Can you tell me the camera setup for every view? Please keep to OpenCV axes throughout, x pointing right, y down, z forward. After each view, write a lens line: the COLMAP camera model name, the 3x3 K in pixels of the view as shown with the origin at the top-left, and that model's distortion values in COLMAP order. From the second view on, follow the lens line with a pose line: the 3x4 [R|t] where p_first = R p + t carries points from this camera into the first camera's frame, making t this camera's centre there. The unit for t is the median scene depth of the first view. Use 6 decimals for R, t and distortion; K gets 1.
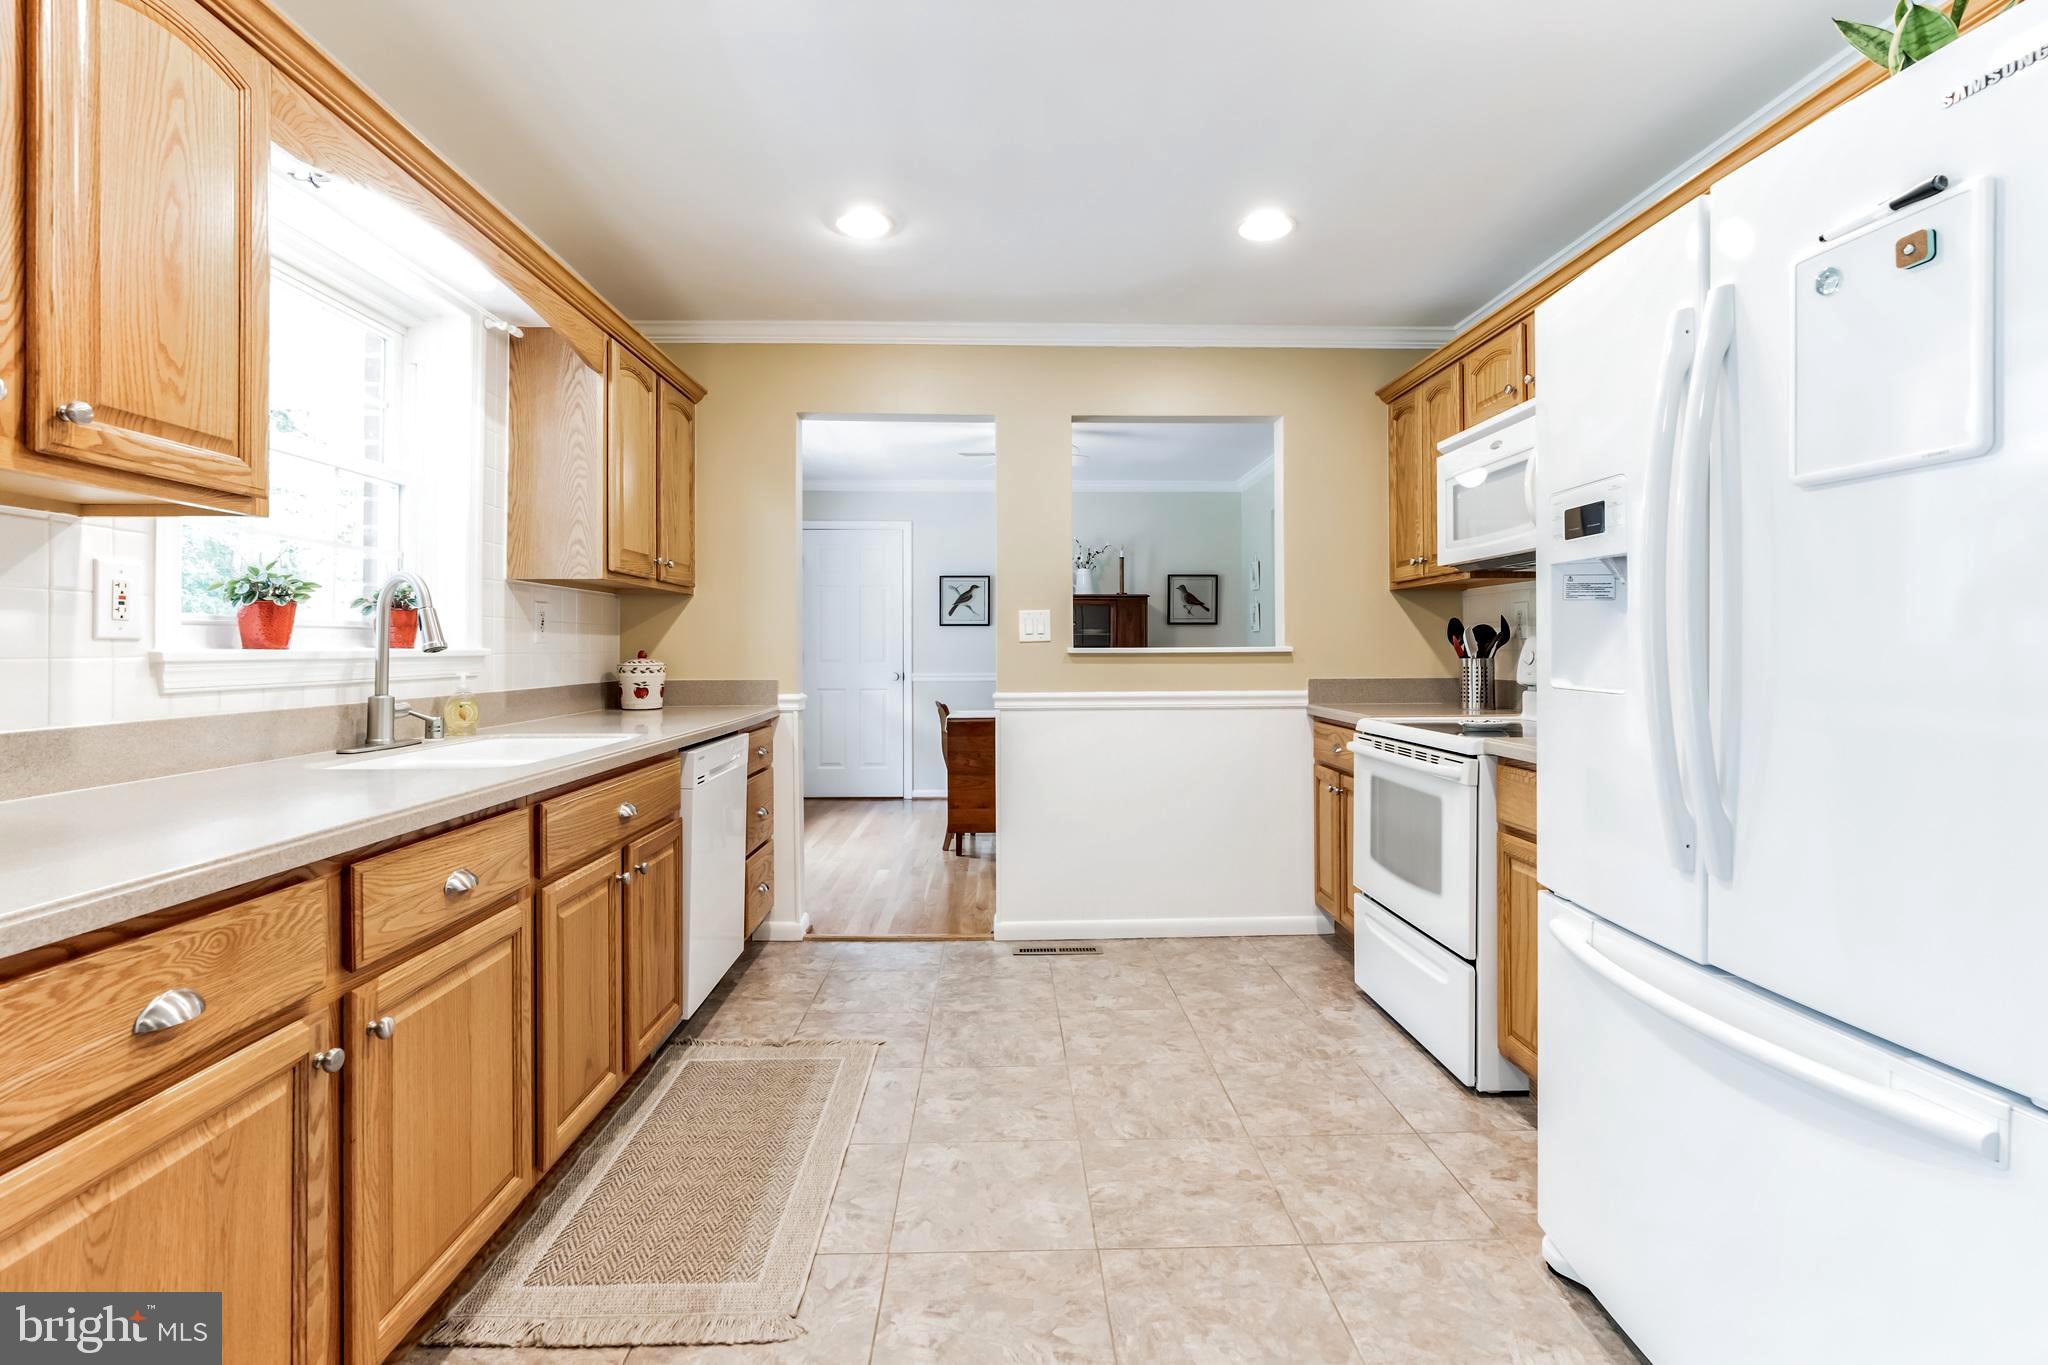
lens RADIAL K [[940.3, 0, 1024.1], [0, 940.3, 651.3], [0, 0, 1]] dist [-0.010377, 0.003409]
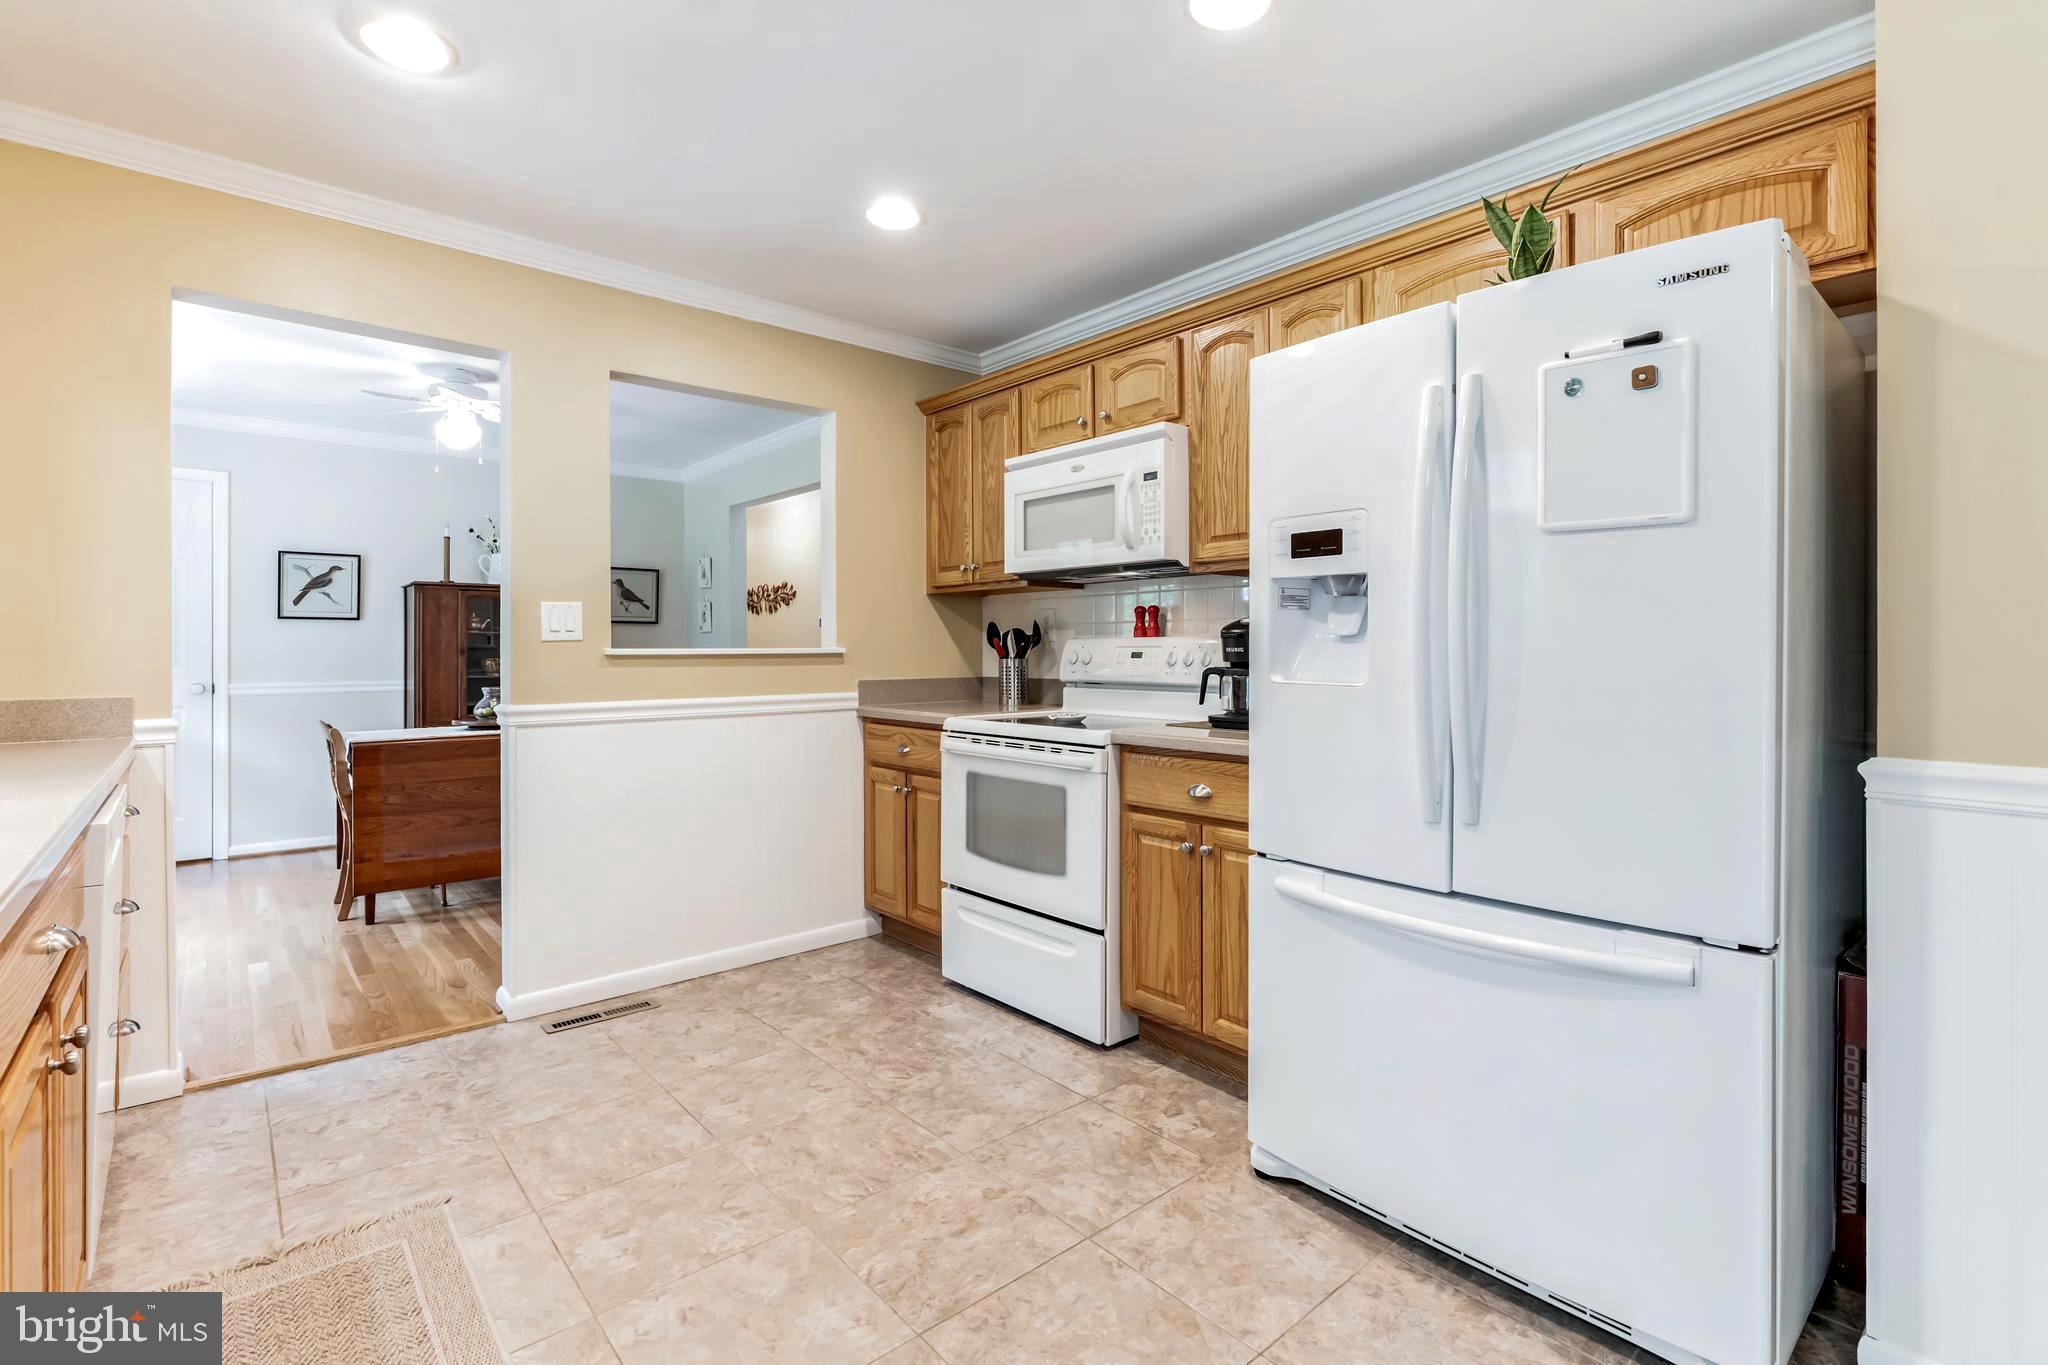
lens RADIAL K [[940.3, 0, 1018.2], [0, 940.3, 650.5], [0, 0, 1]] dist [-0.010377, 0.003409]
pose [[0.776530, 0.000758, 0.630080, -0.277198], [0.000806, 0.999997, -0.002197, 0.000368], [-0.630080, 0.002214, 0.776527, 0.180434]]
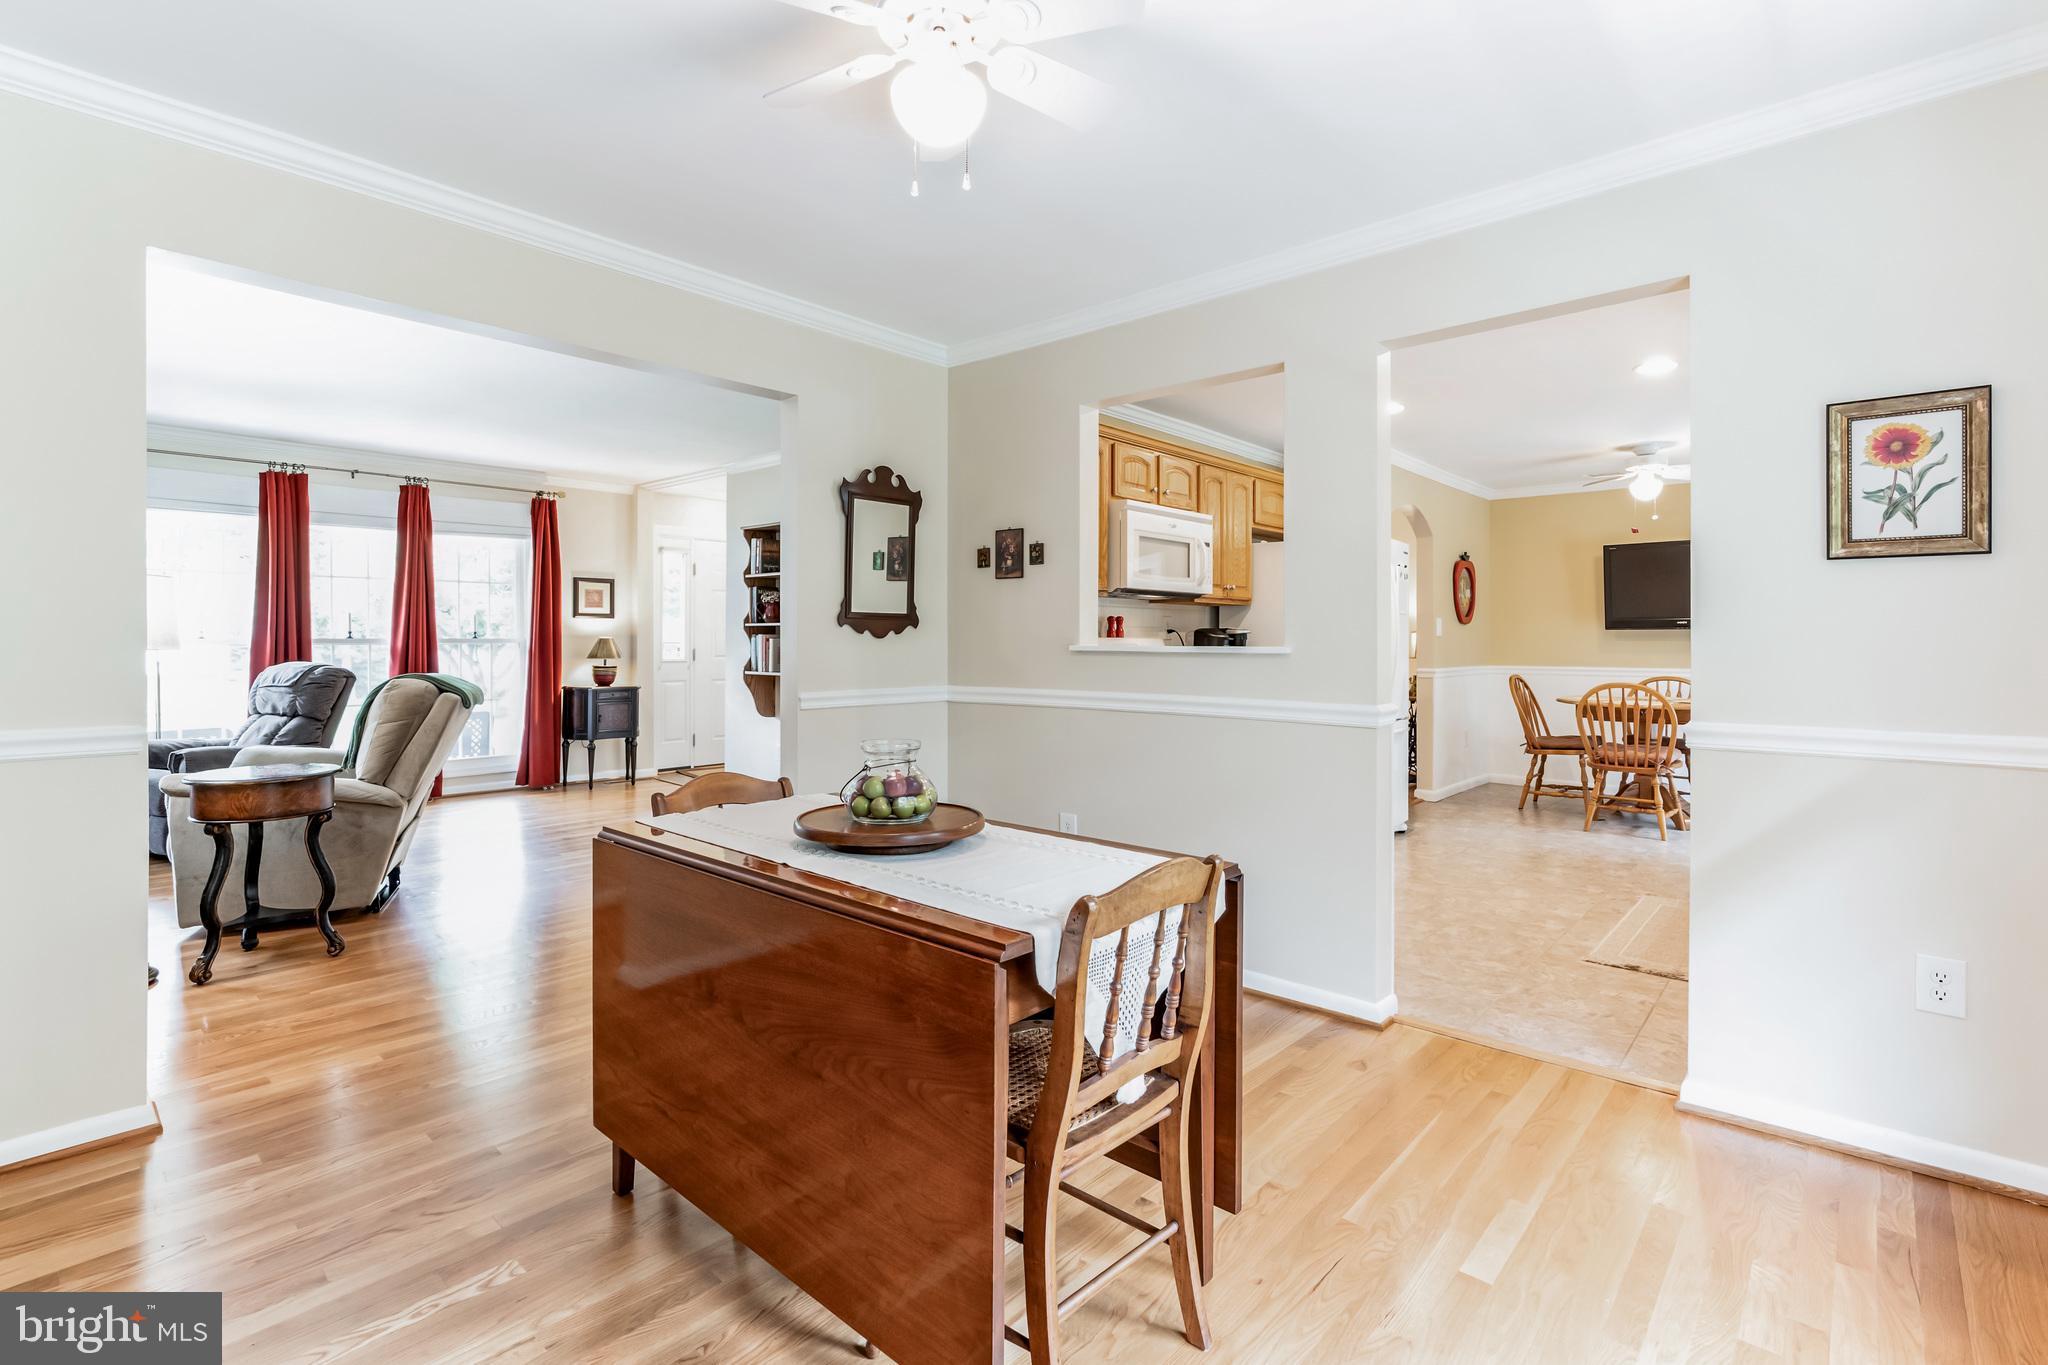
lens RADIAL K [[940.3, 0, 1037.5], [0, 940.3, 649.8], [0, 0, 1]] dist [-0.010377, 0.003409]
pose [[-0.731649, -0.000651, 0.681681, -0.497936], [0.004647, 0.999972, 0.005943, -0.009188], [-0.681666, 0.007516, -0.731625, 2.554189]]
